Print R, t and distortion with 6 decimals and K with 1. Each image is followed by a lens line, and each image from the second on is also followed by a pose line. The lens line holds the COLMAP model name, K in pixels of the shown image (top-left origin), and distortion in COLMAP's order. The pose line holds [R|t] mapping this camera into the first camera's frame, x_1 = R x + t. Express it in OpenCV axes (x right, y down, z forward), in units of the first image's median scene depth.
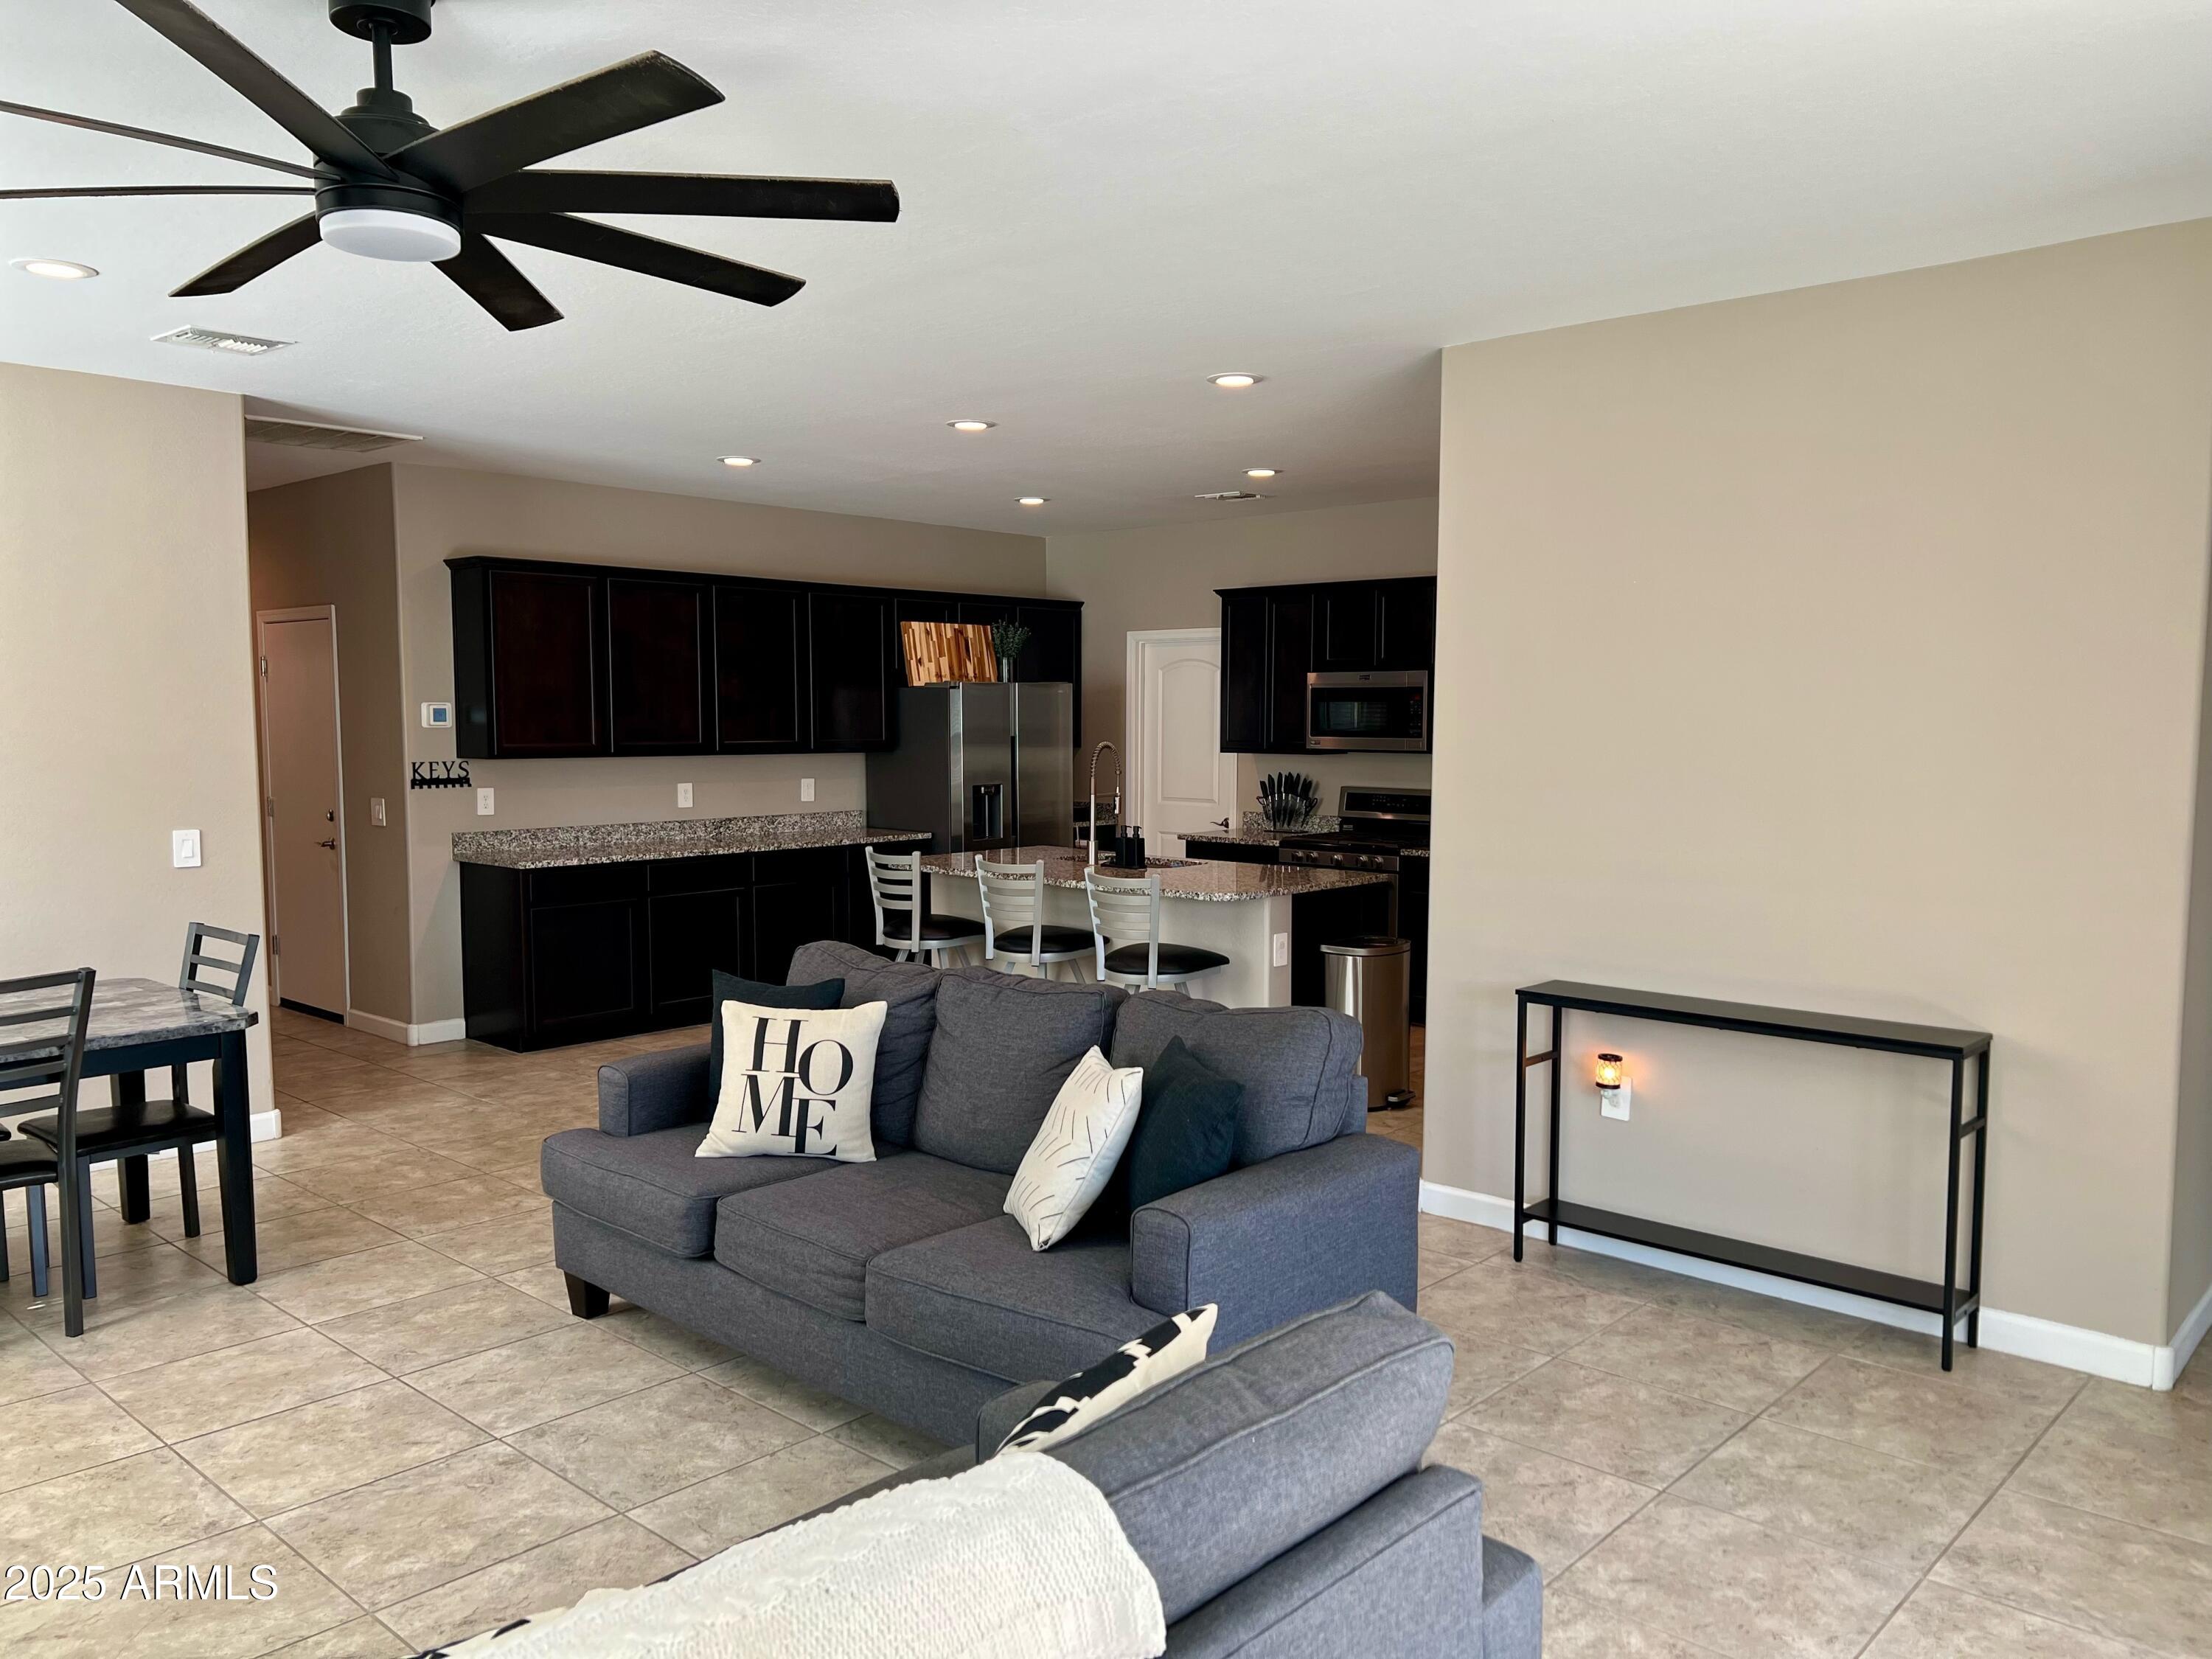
lens RADIAL K [[1643.4, 0, 1118.2], [0, 1643.4, 857.2], [0, 0, 1]] dist [0.117948, -0.248976]
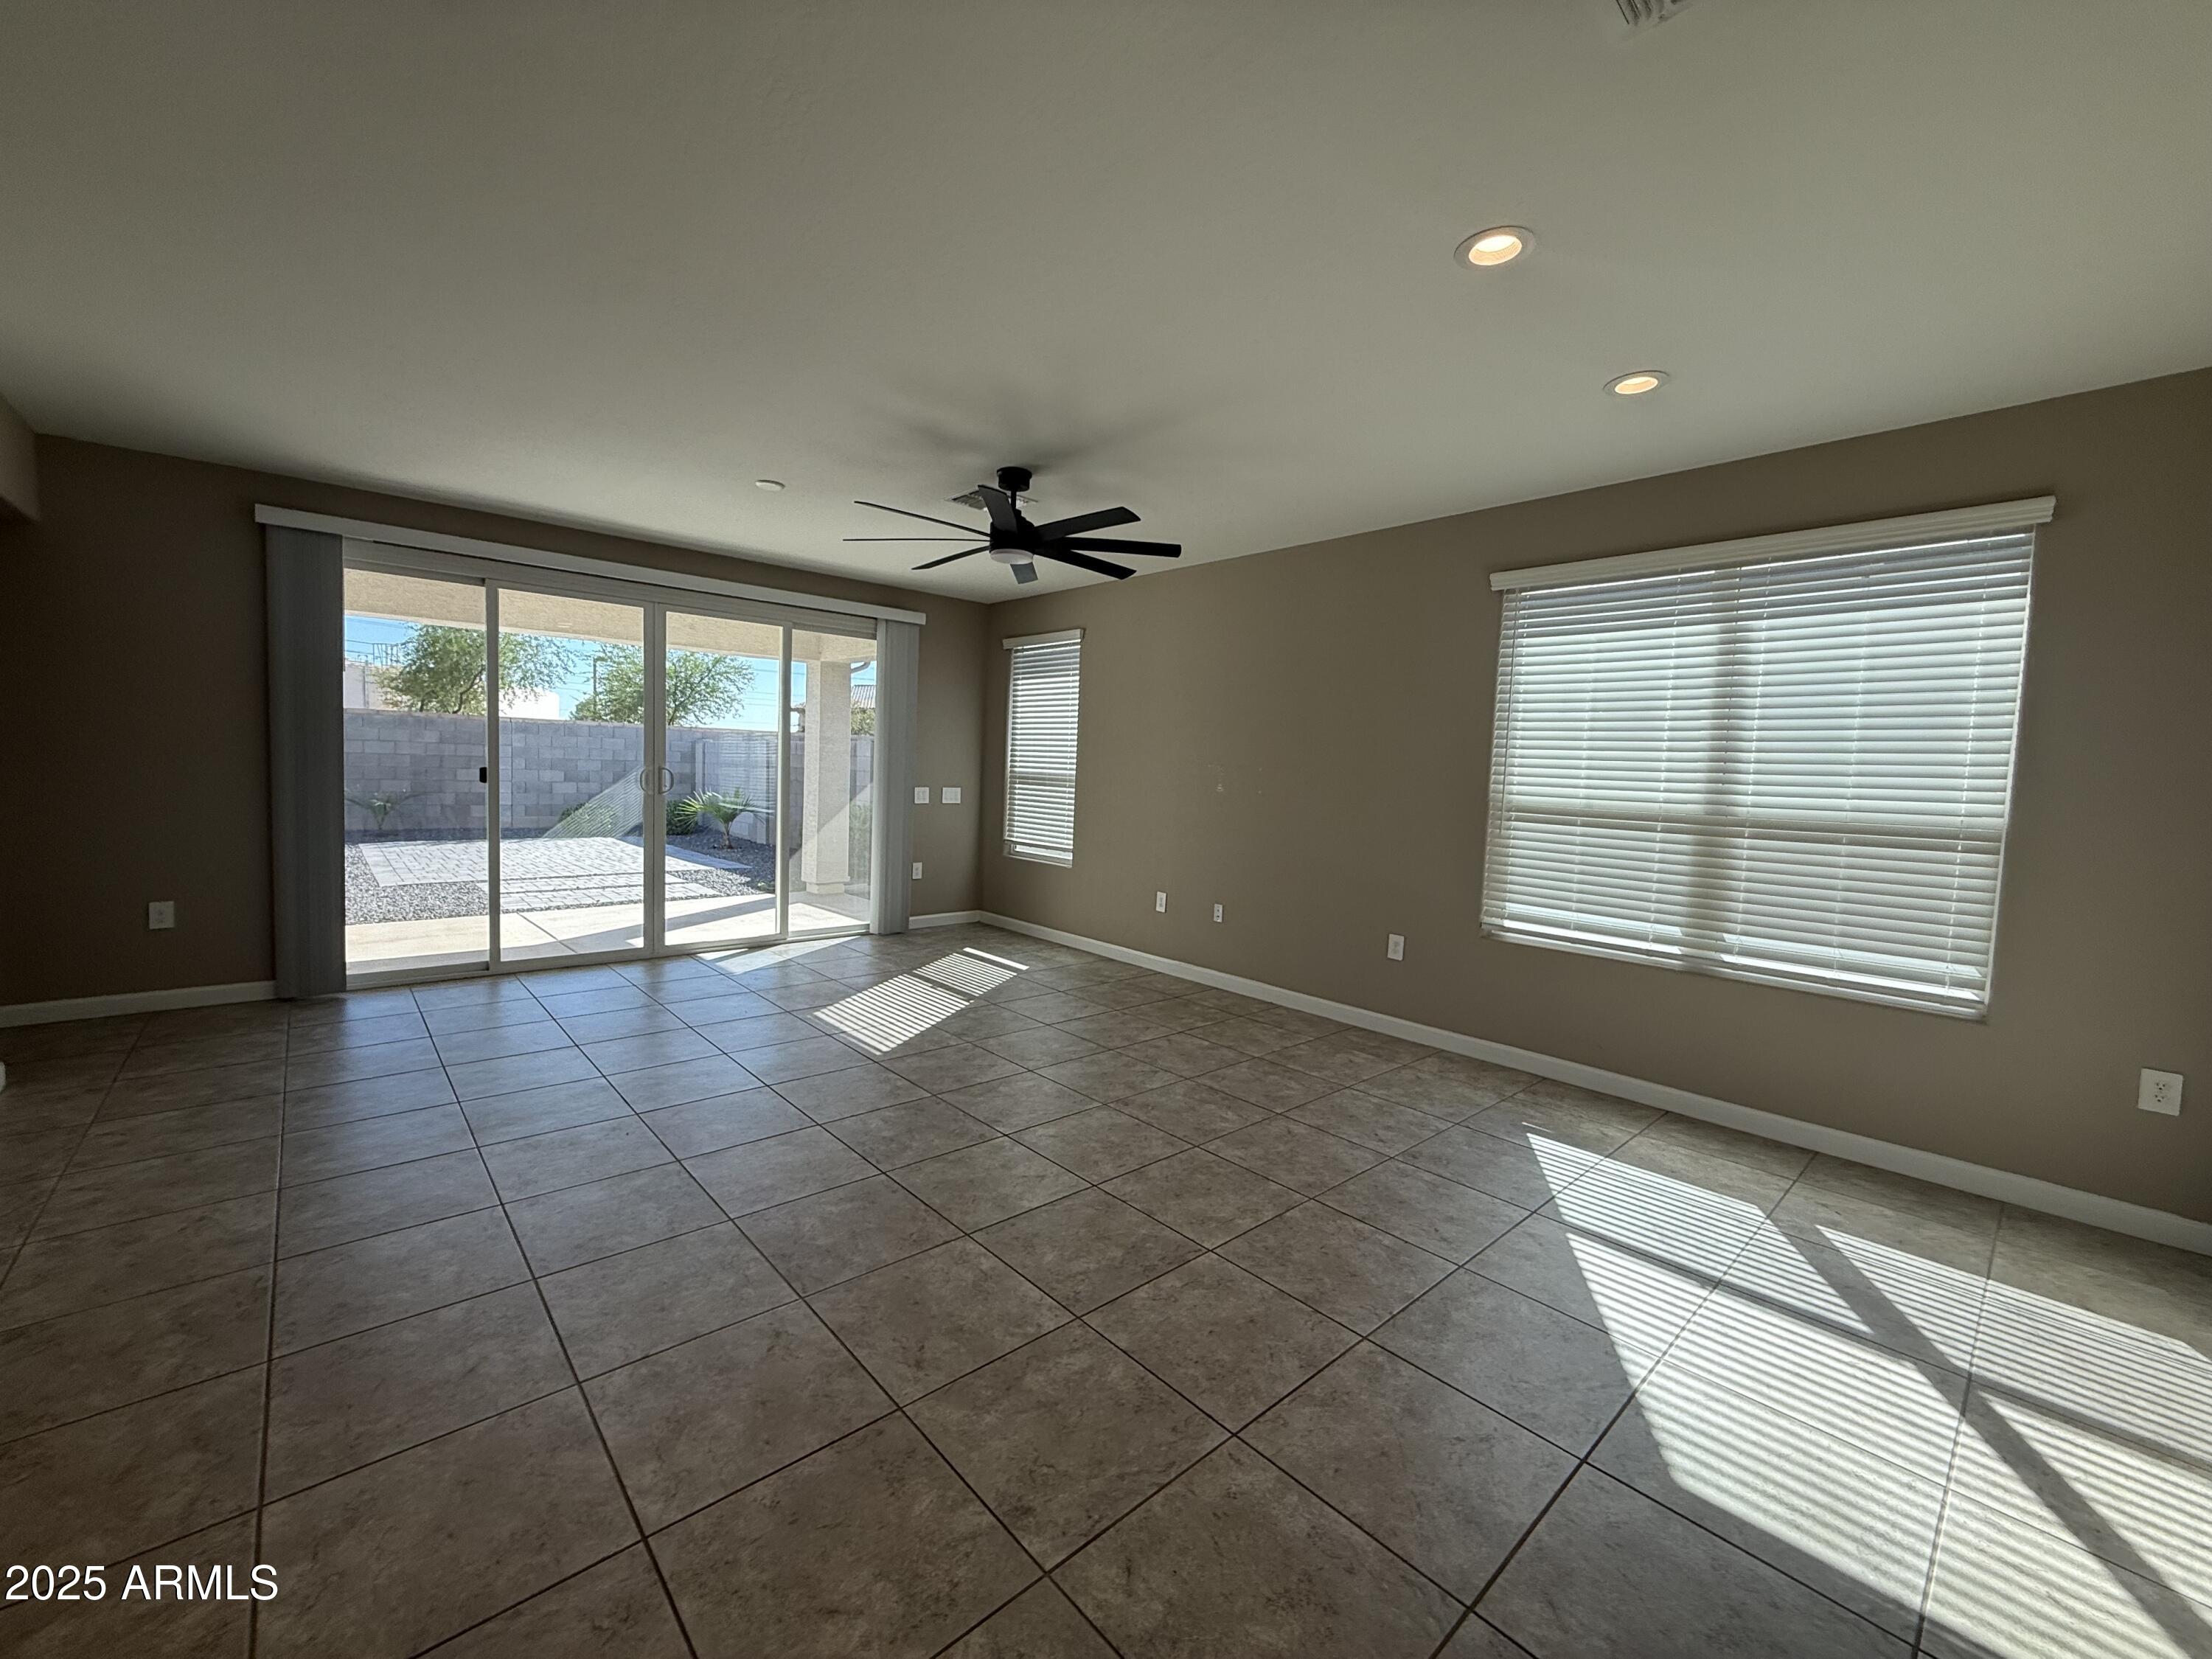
lens RADIAL K [[882.1, 0, 1098.6], [0, 882.1, 824.4], [0, 0, 1]] dist [0.000233, 0.000579]
pose [[-0.993963, -0.045247, 0.099951, -0.221512], [-0.029563, 0.987758, 0.153168, -0.041417], [-0.105657, 0.149289, -0.983132, 0.746032]]
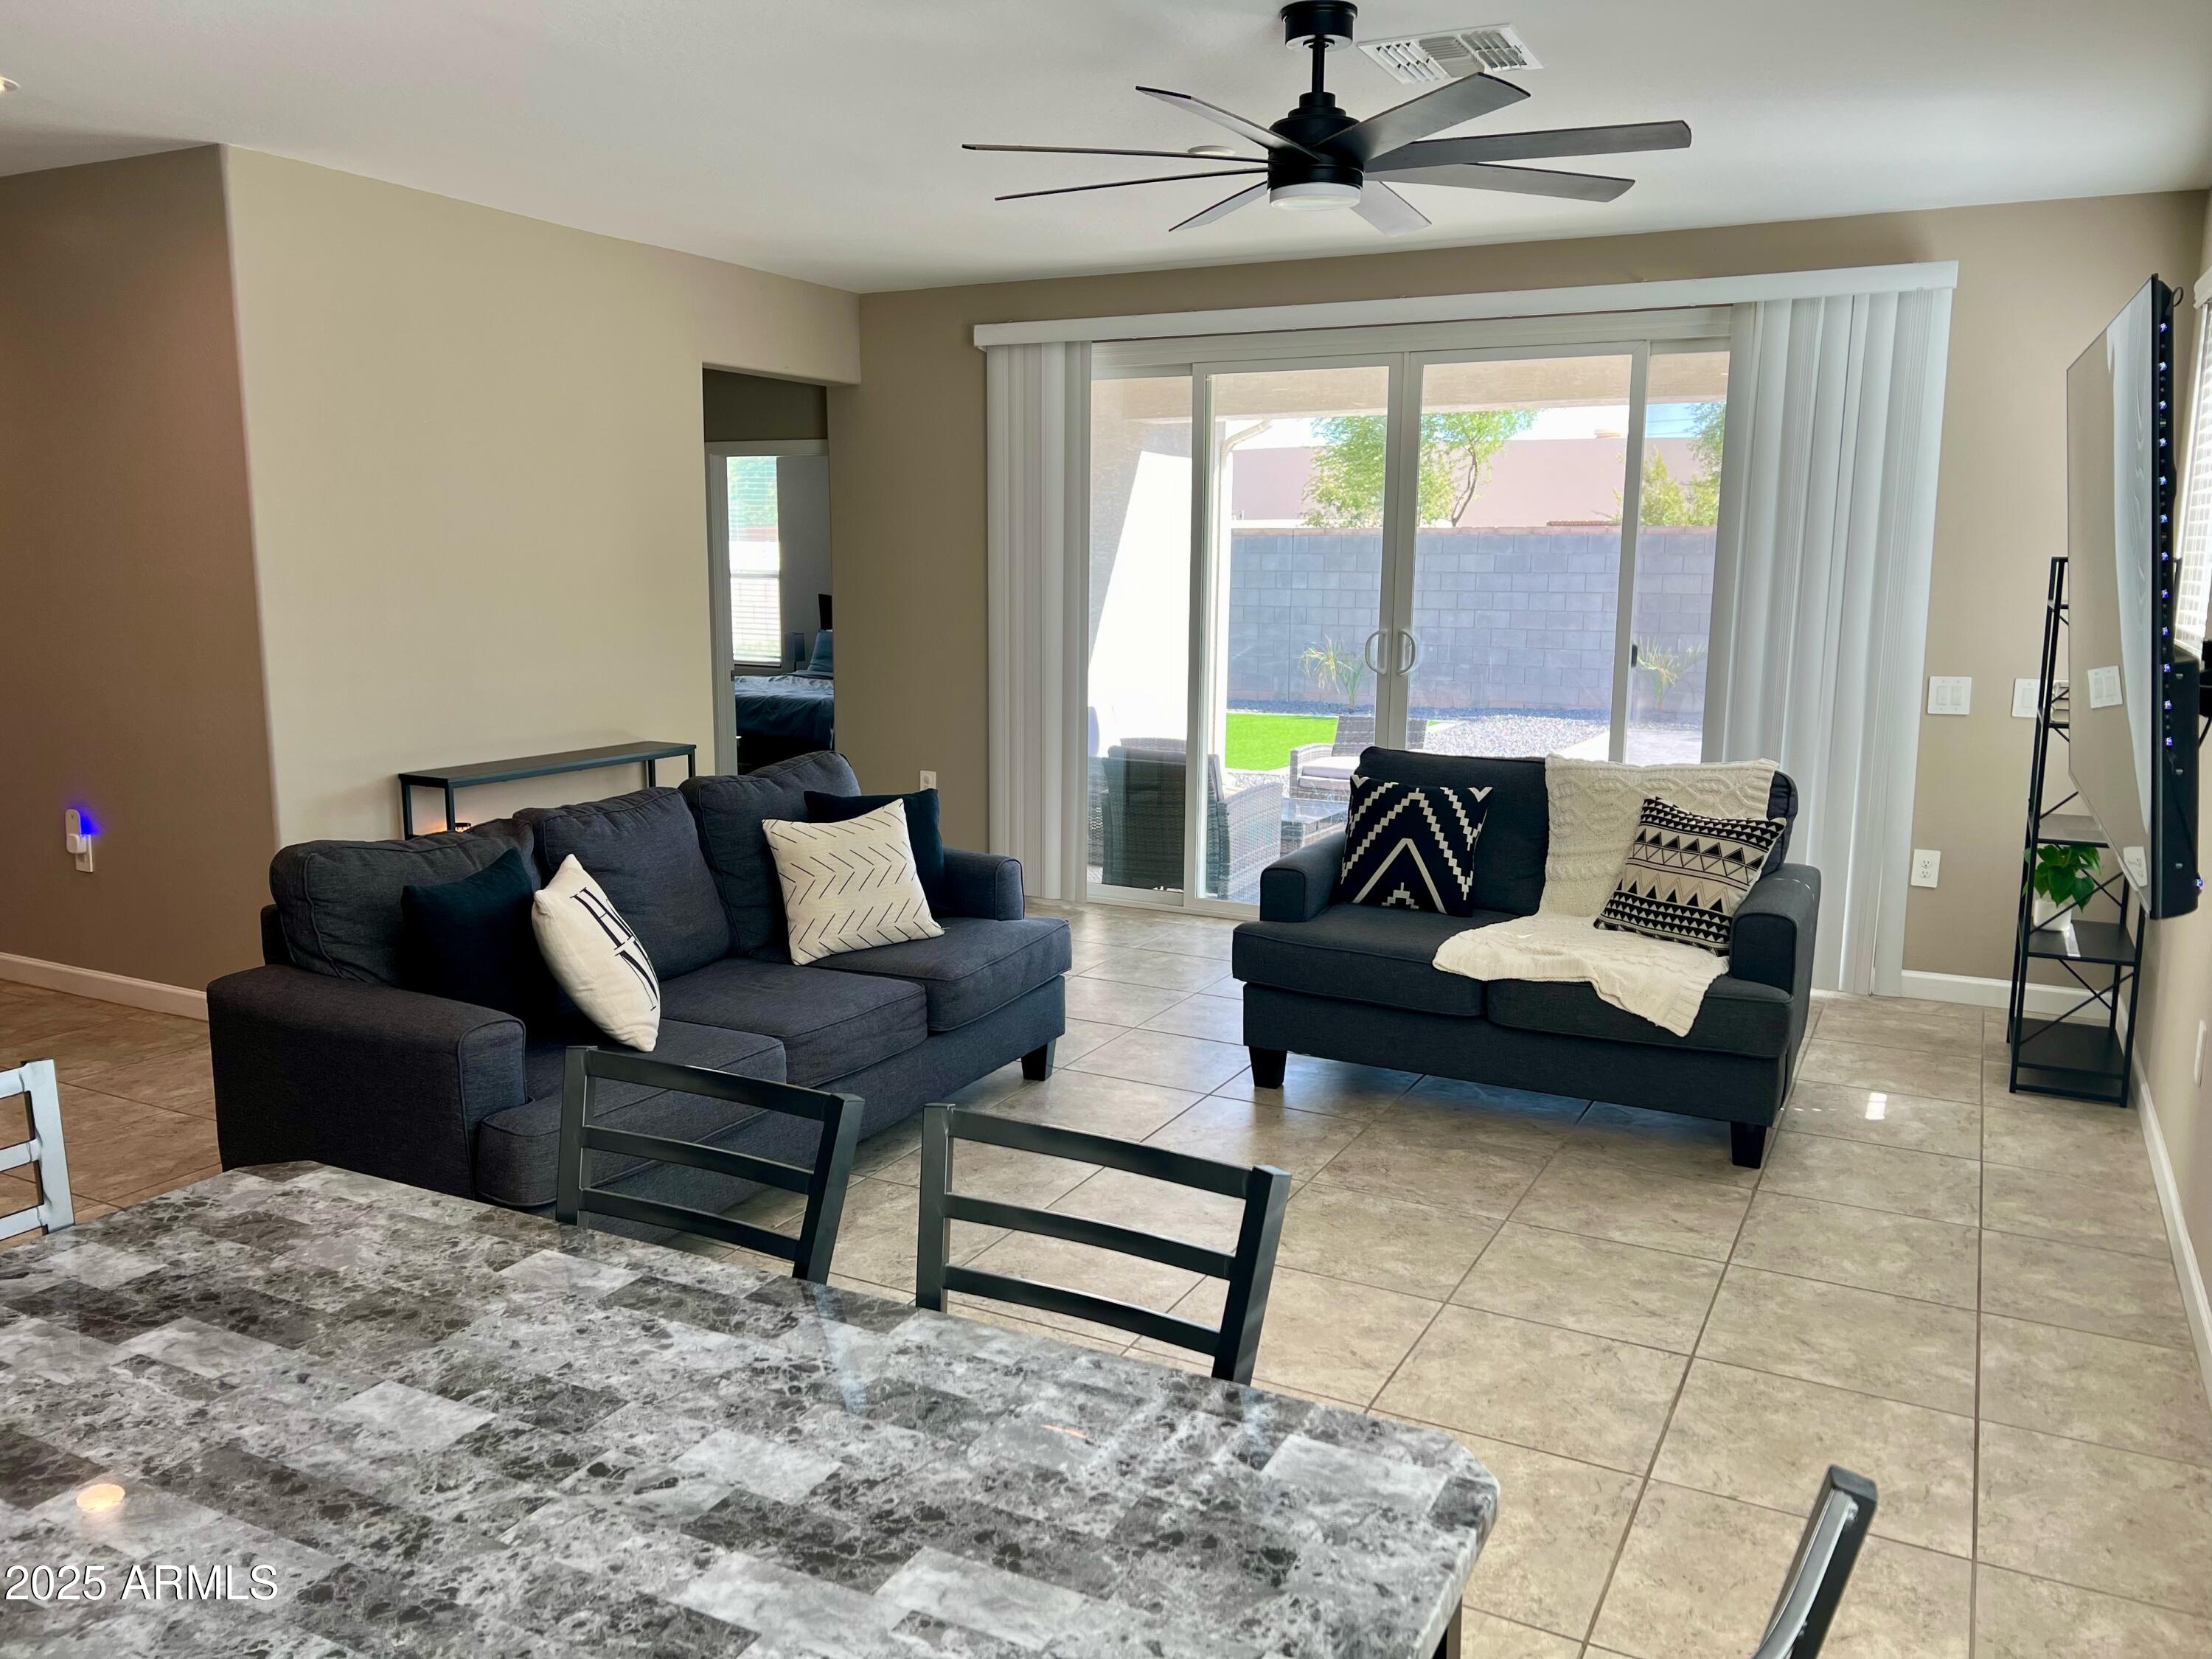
lens RADIAL K [[1658.9, 0, 1132.4], [0, 1658.9, 819.0], [0, 0, 1]] dist [0.058198, -0.065569]
pose [[-0.261997, -0.157192, 0.952181, -0.525695], [0.074870, 0.980361, 0.182445, -0.036589], [-0.962160, 0.119090, -0.245082, 0.445679]]
